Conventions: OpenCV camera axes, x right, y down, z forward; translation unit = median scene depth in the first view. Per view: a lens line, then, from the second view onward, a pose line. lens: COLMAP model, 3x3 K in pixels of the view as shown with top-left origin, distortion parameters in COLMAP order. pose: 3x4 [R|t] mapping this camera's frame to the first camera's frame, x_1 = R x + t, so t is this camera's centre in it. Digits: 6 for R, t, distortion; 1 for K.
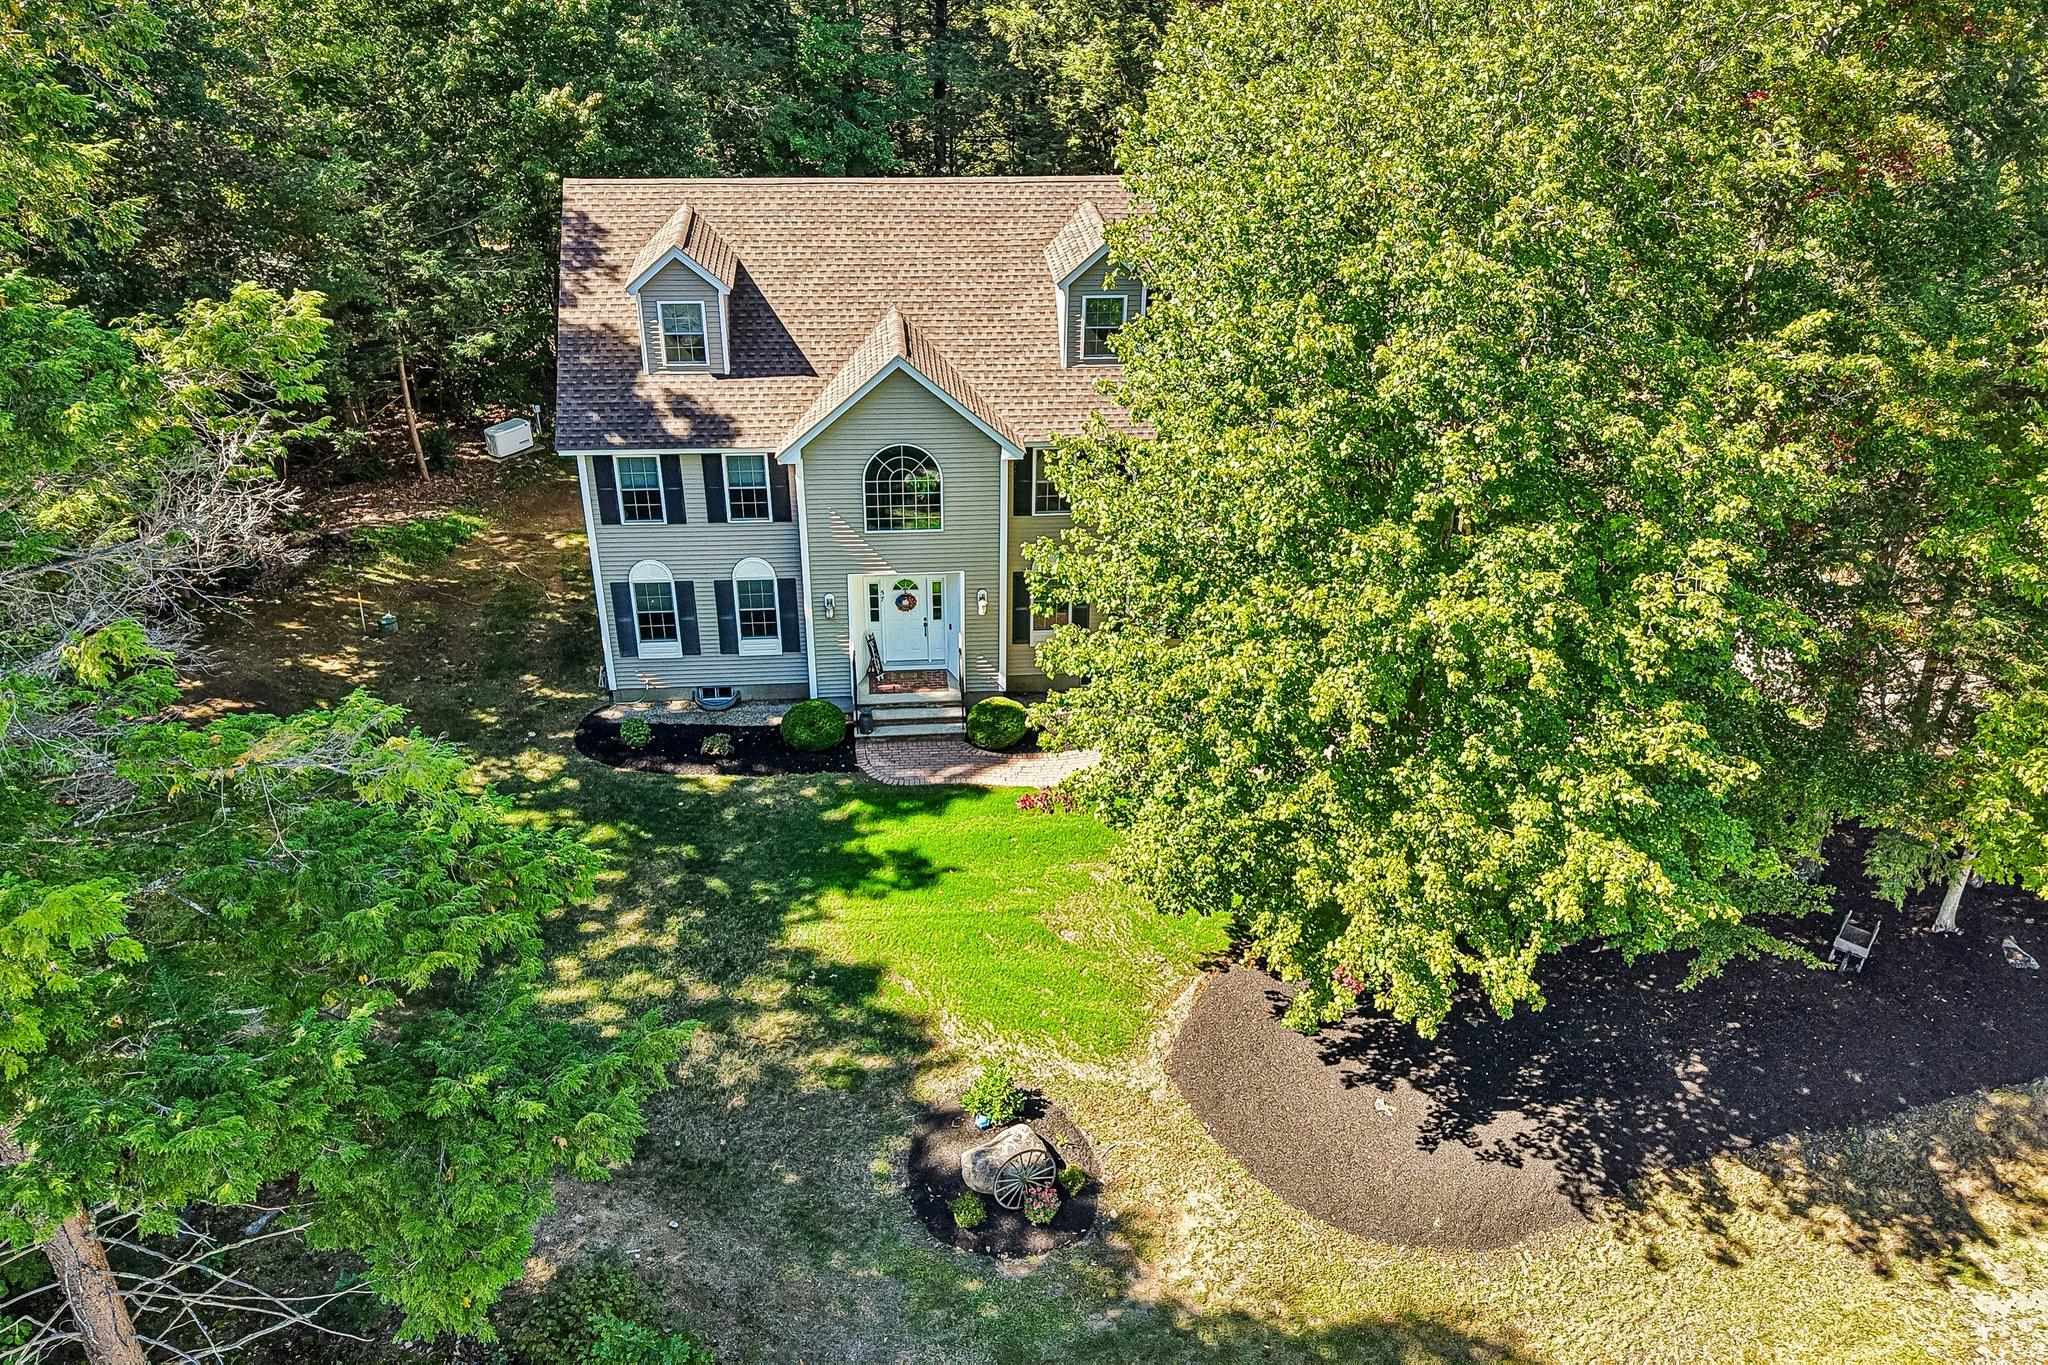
lens RADIAL K [[1599.1, 0, 1034.5], [0, 1599.1, 668.8], [0, 0, 1]] dist [0.035539, -0.048419]
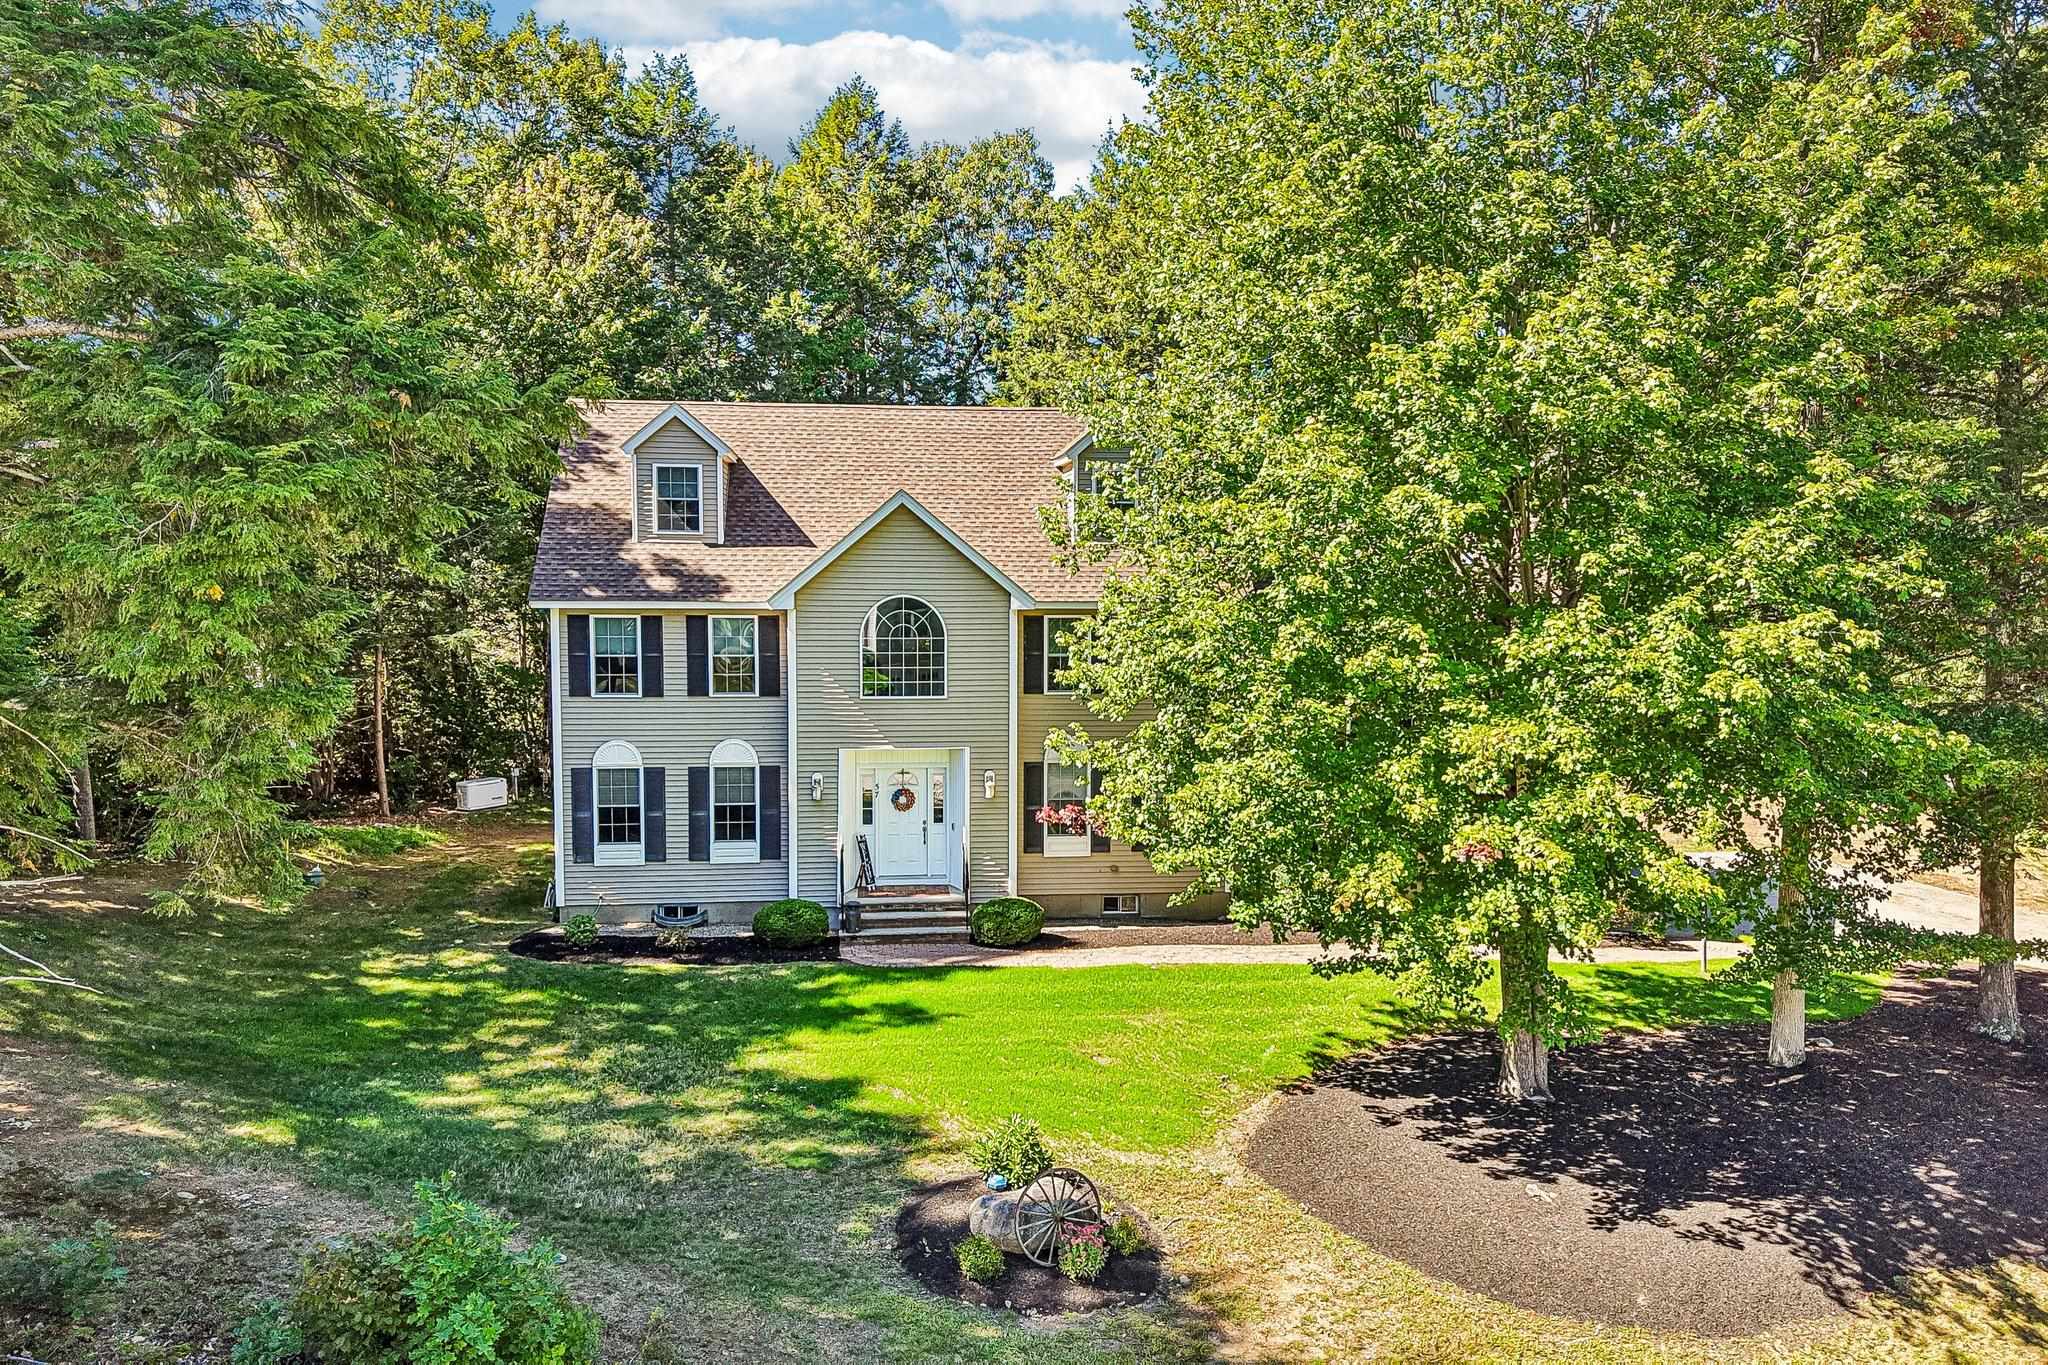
lens RADIAL K [[1599.1, 0, 1027.0], [0, 1599.1, 676.1], [0, 0, 1]] dist [0.035539, -0.048419]
pose [[0.999942, -0.010525, 0.002391, -0.013844], [0.010524, 0.901729, -0.432174, 0.299377], [0.002393, 0.432174, 0.901787, 0.182678]]
